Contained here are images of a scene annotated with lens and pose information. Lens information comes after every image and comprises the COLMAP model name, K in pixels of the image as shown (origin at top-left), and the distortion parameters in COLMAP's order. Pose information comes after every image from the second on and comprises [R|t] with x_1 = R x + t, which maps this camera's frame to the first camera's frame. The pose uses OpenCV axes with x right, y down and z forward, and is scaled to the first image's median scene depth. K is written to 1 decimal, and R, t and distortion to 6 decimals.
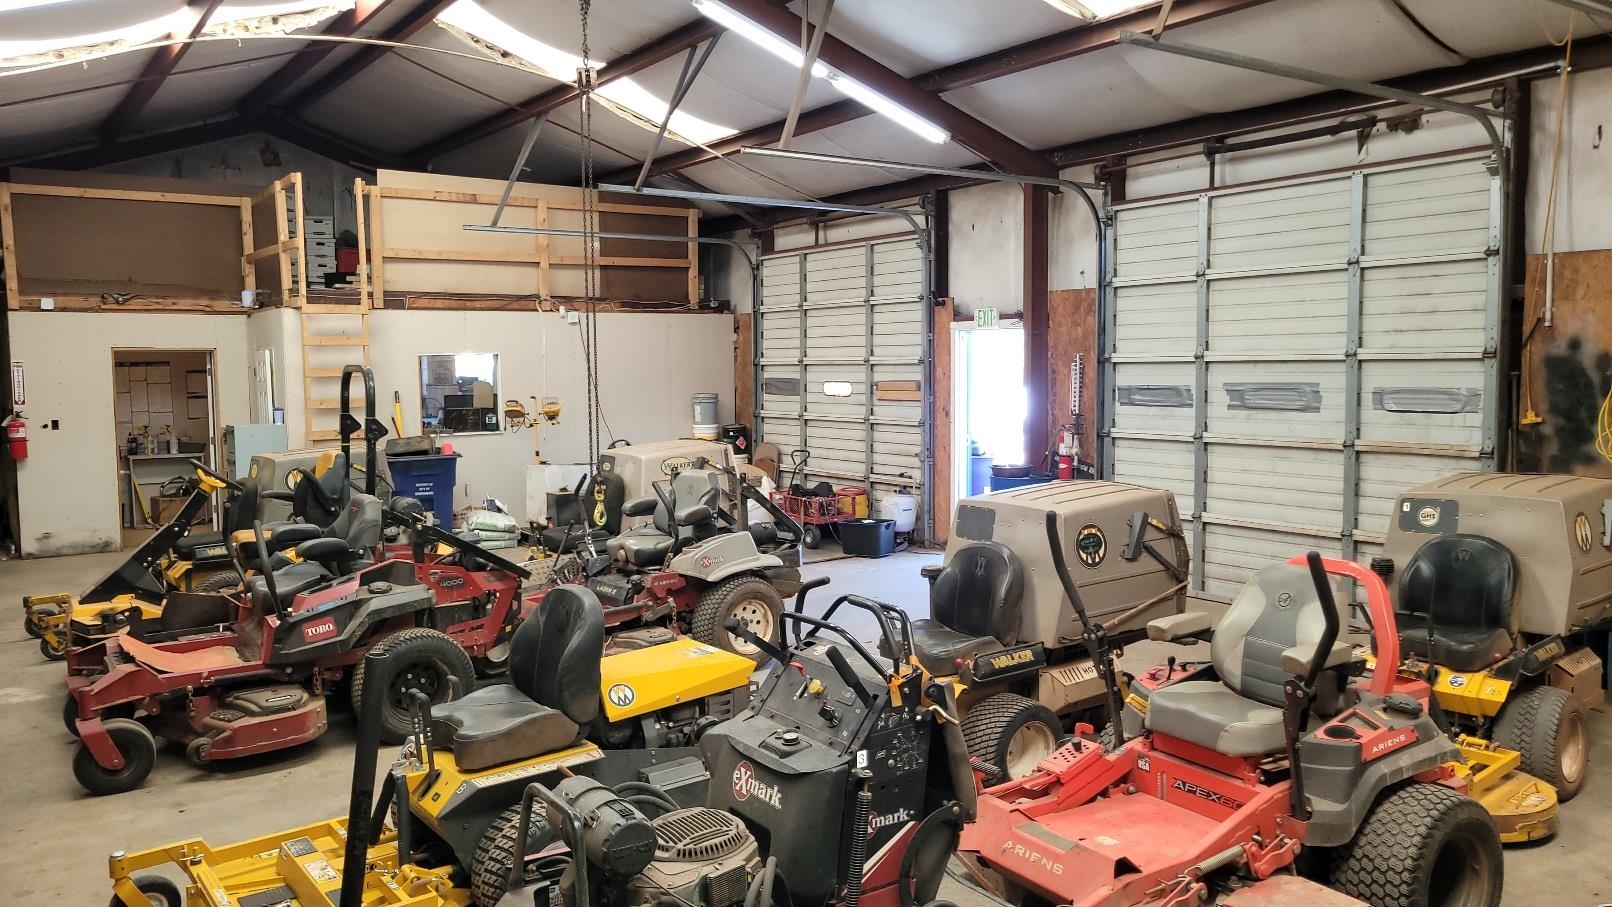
lens RADIAL K [[1205.1, 0, 817.0], [0, 1205.1, 451.1], [0, 0, 1]] dist [0.038445, -0.004656]
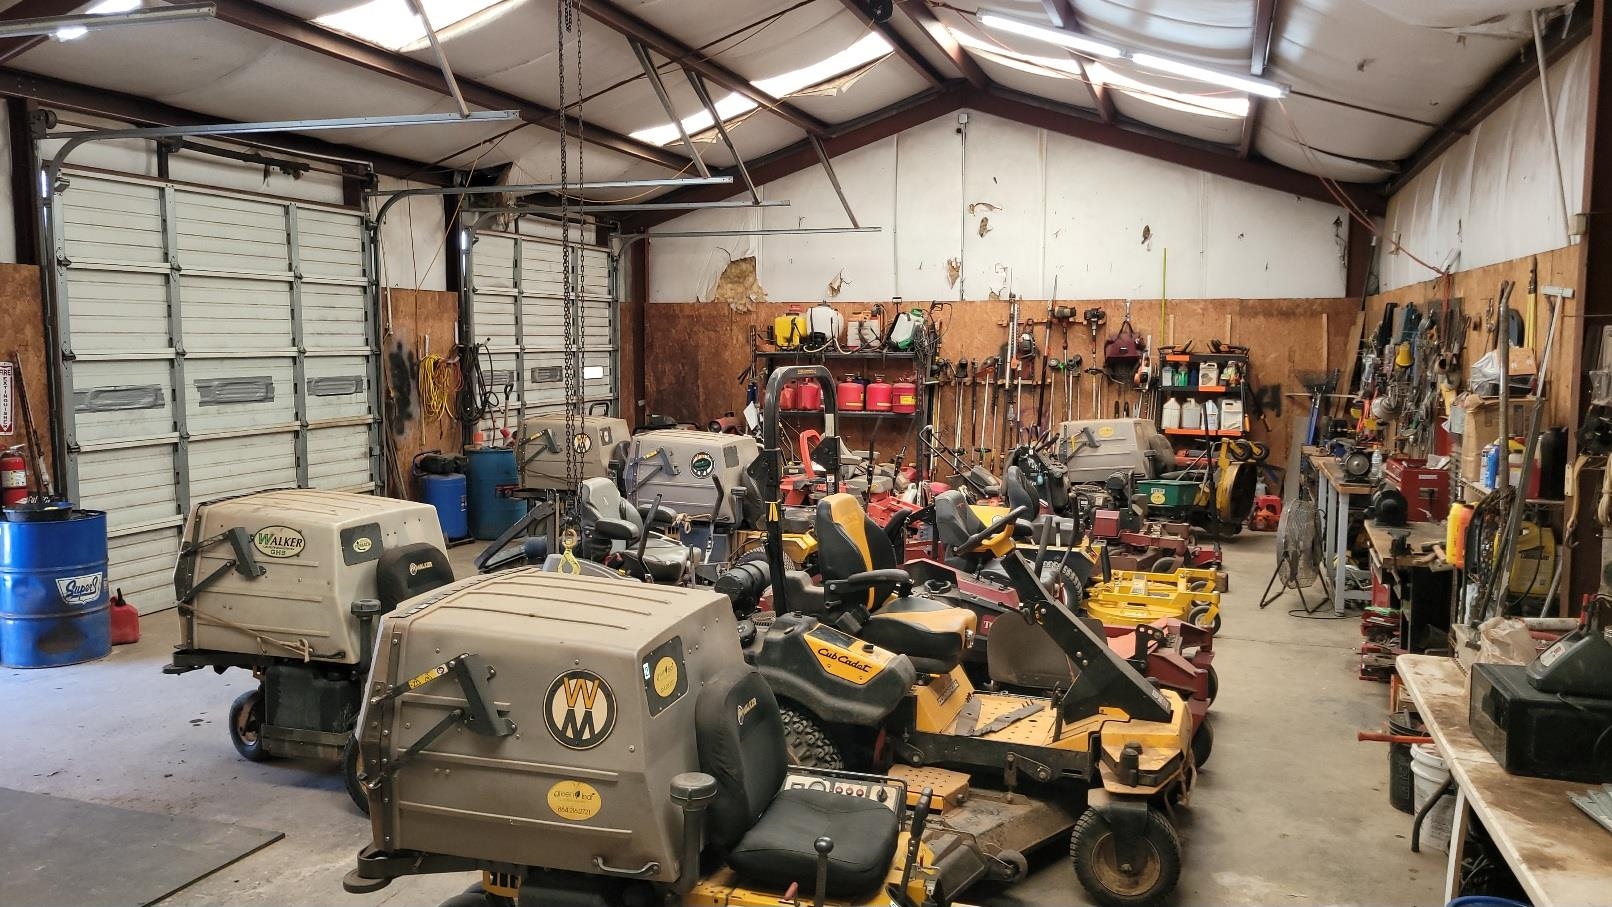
lens RADIAL K [[1205.1, 0, 817.0], [0, 1205.1, 451.1], [0, 0, 1]] dist [0.038445, -0.004656]
pose [[-0.586214, -0.067180, 0.807366, -0.722408], [0.064282, 0.989557, 0.129014, -0.087607], [-0.807602, 0.127529, -0.575774, 1.080999]]
